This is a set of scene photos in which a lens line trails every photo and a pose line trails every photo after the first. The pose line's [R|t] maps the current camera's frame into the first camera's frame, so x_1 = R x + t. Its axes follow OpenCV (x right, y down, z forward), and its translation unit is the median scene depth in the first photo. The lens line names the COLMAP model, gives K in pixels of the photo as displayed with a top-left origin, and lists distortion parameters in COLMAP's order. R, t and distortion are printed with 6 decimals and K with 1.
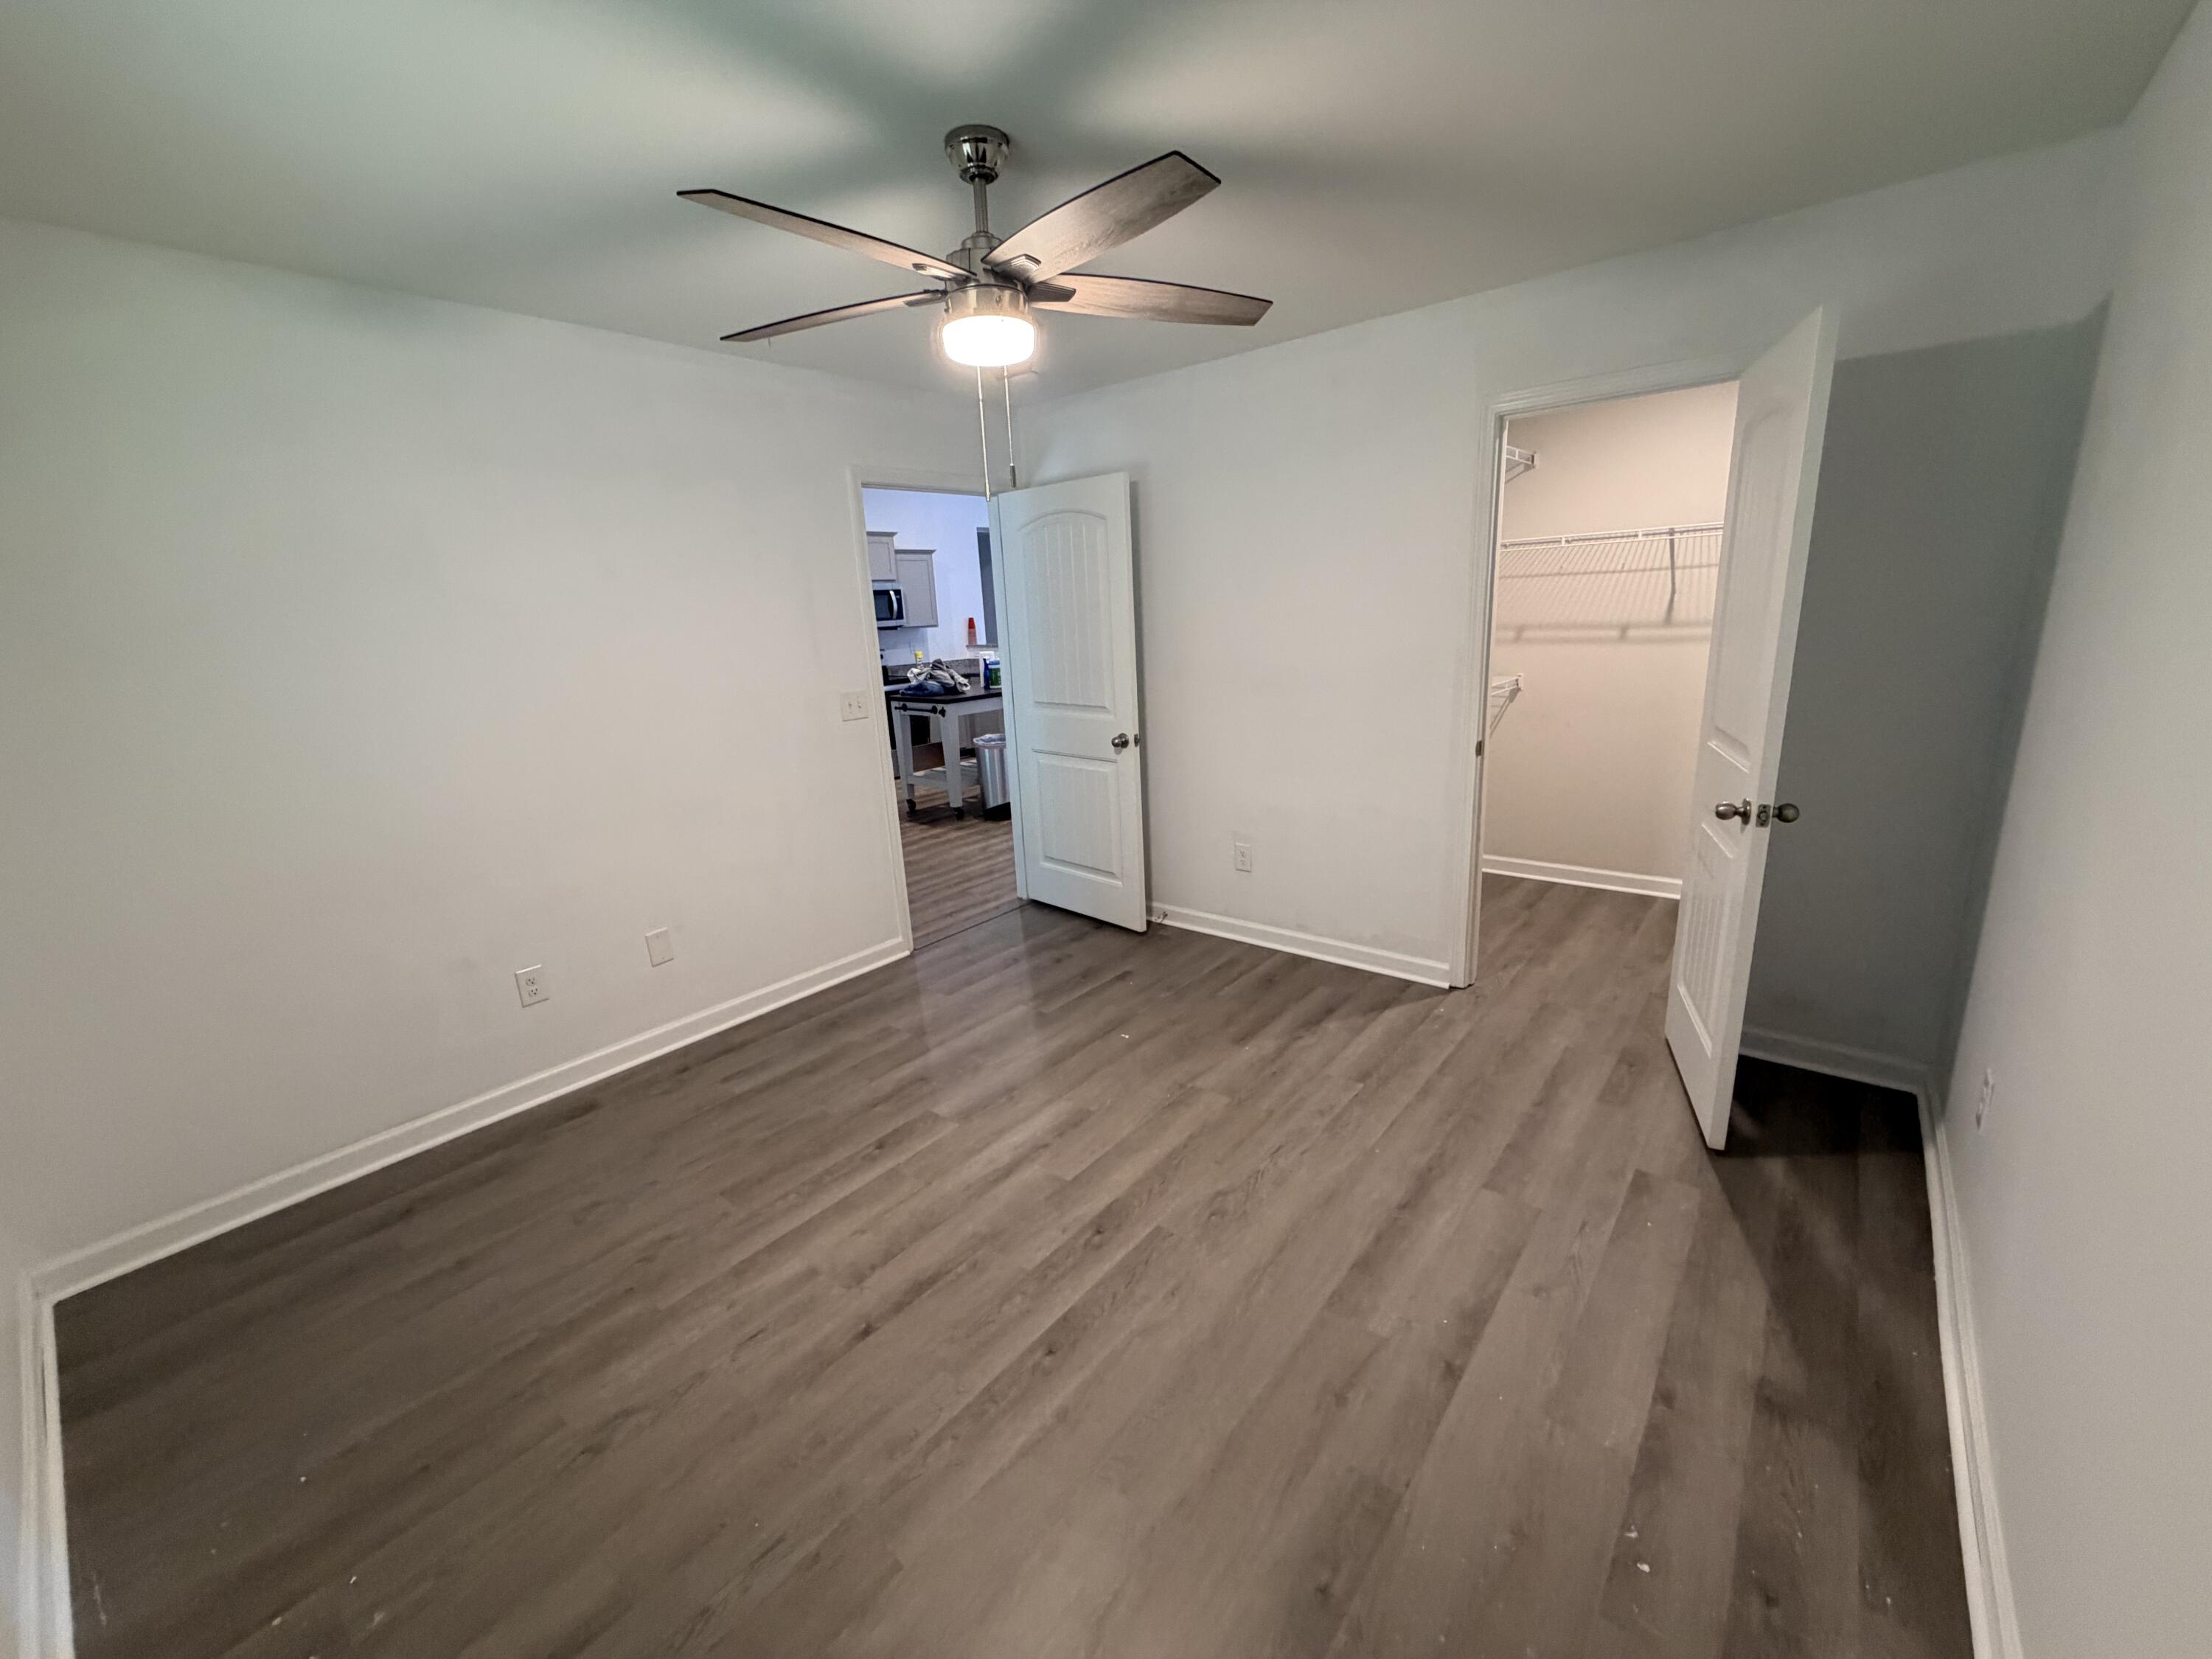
lens RADIAL K [[880.5, 0, 1106.0], [0, 880.5, 829.5], [0, 0, 1]] dist [-0.000825, -0.000022]
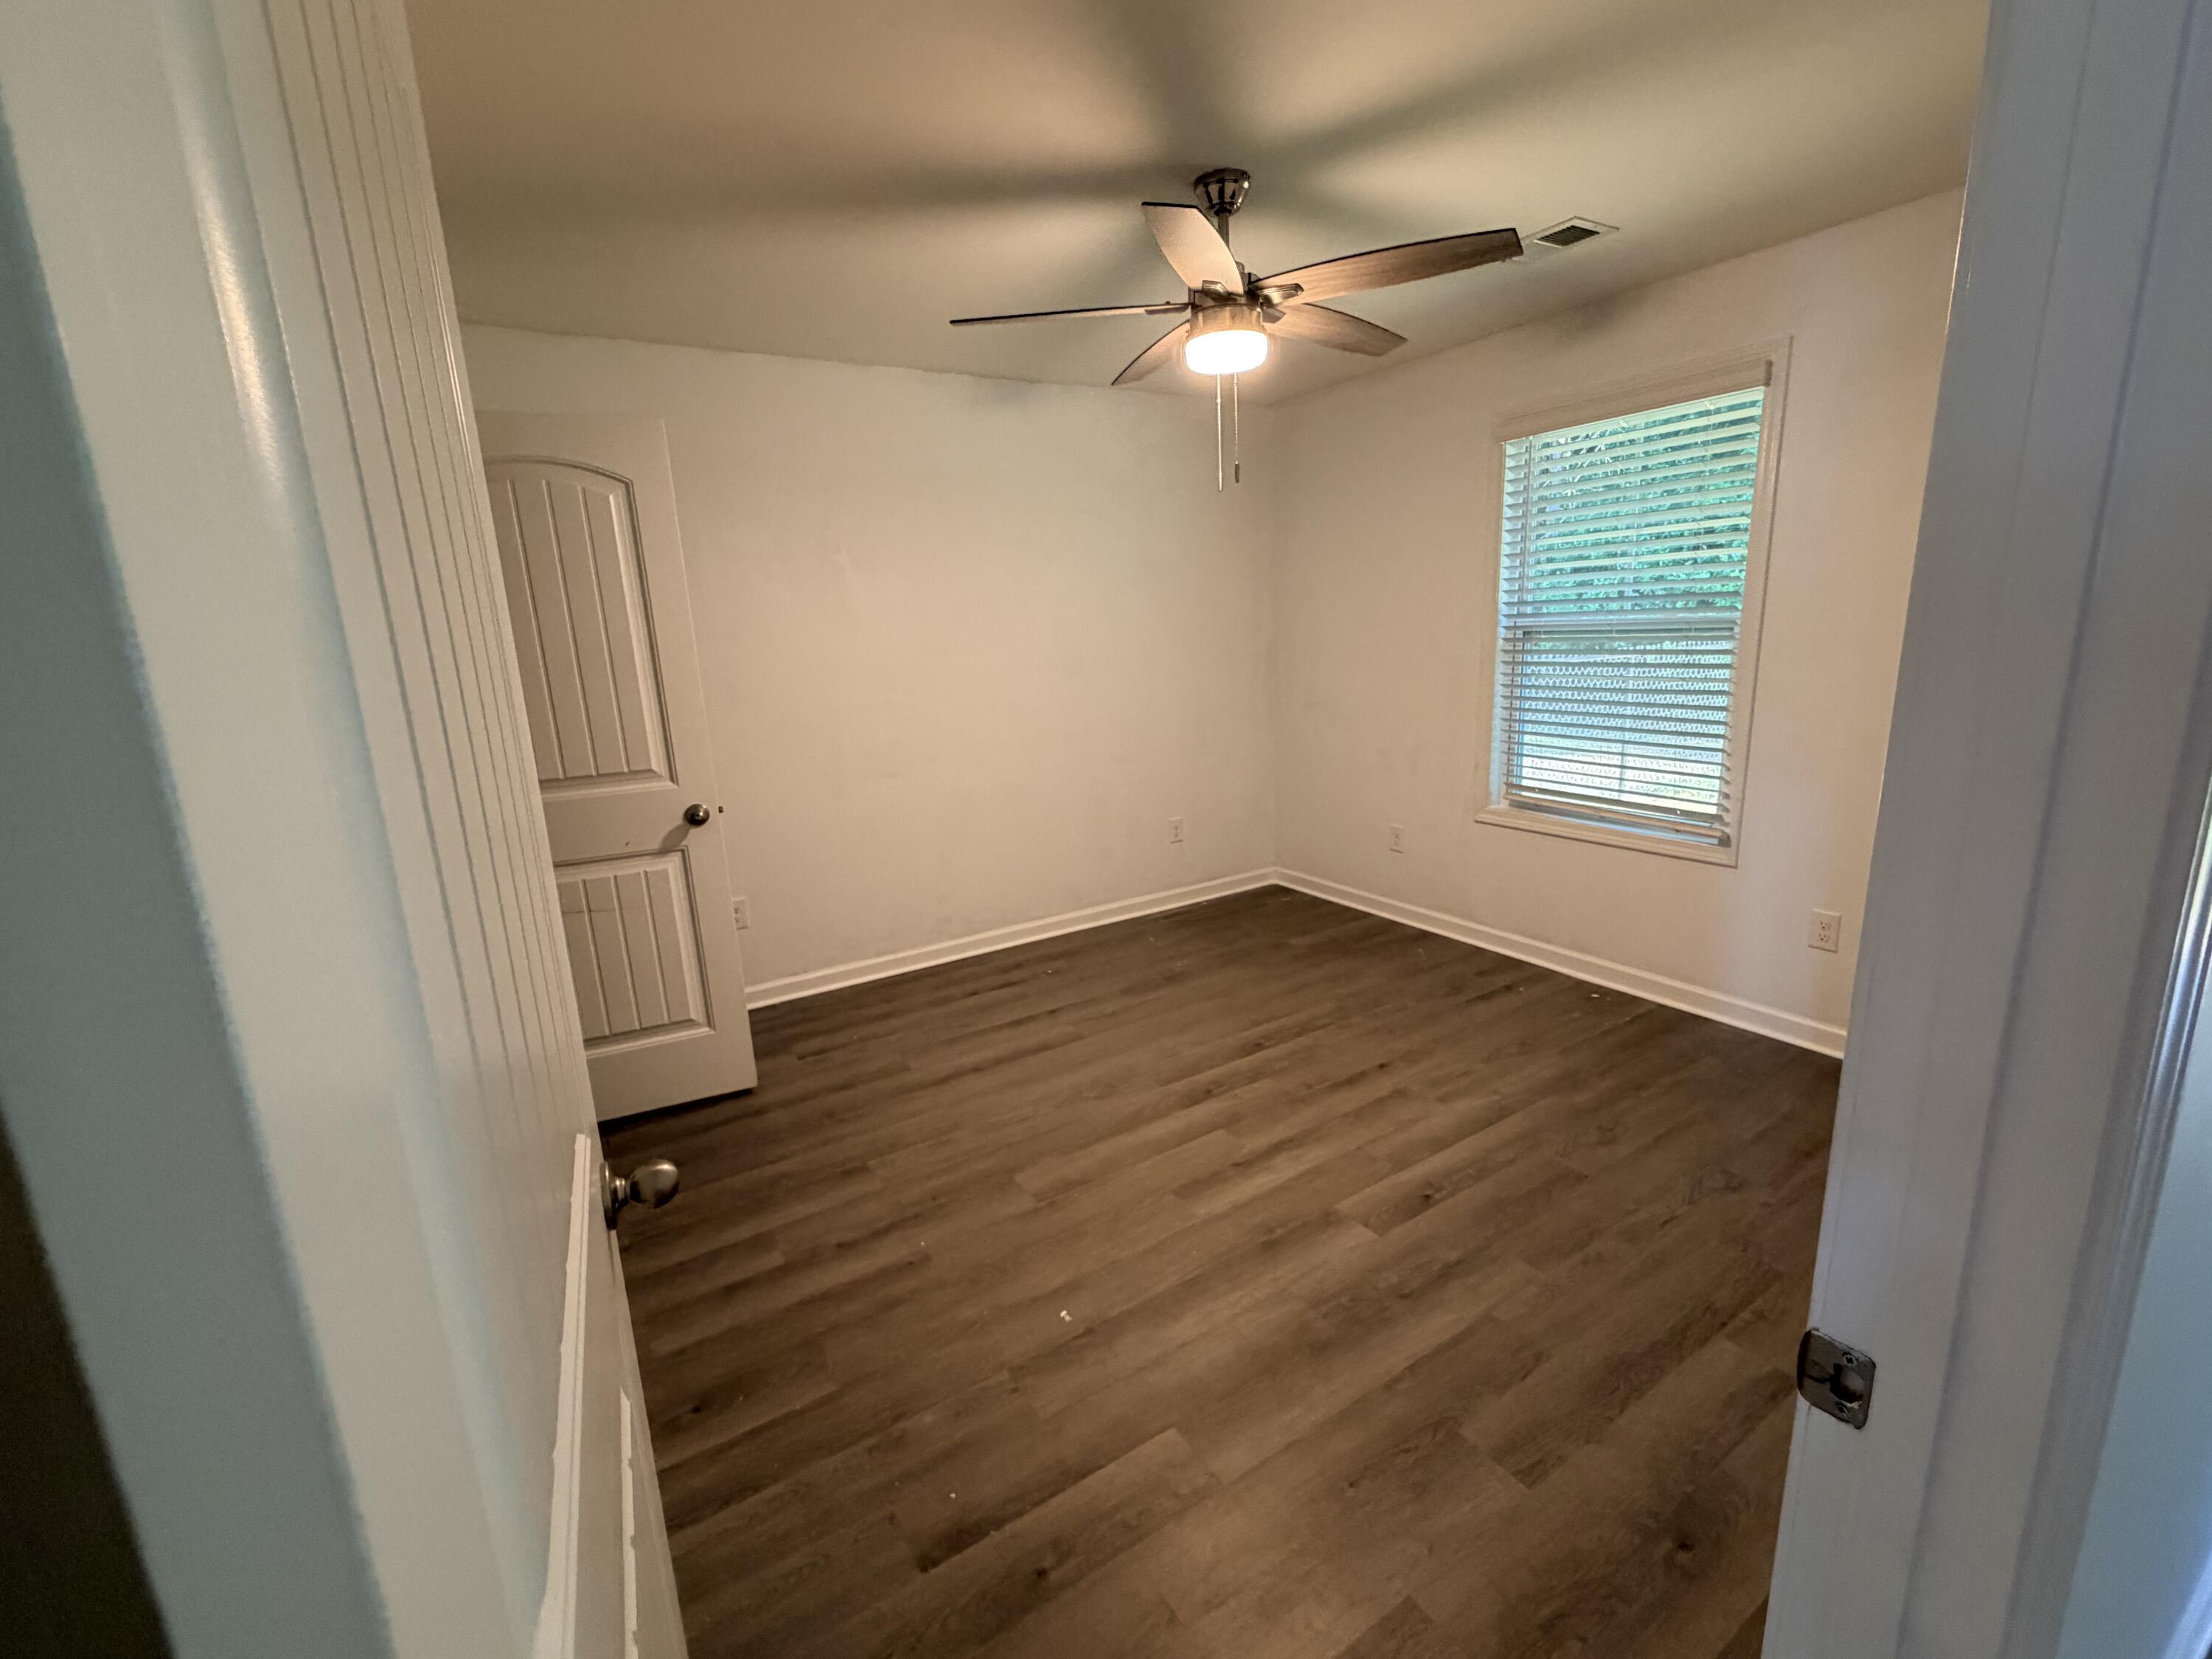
lens RADIAL K [[880.5, 0, 1106.0], [0, 880.5, 829.5], [0, 0, 1]] dist [-0.000825, -0.000022]
pose [[-0.939973, 0.011481, 0.341055, -0.287851], [0.169577, 0.883014, 0.437641, -0.423809], [-0.296132, 0.469206, -0.831956, 1.819148]]
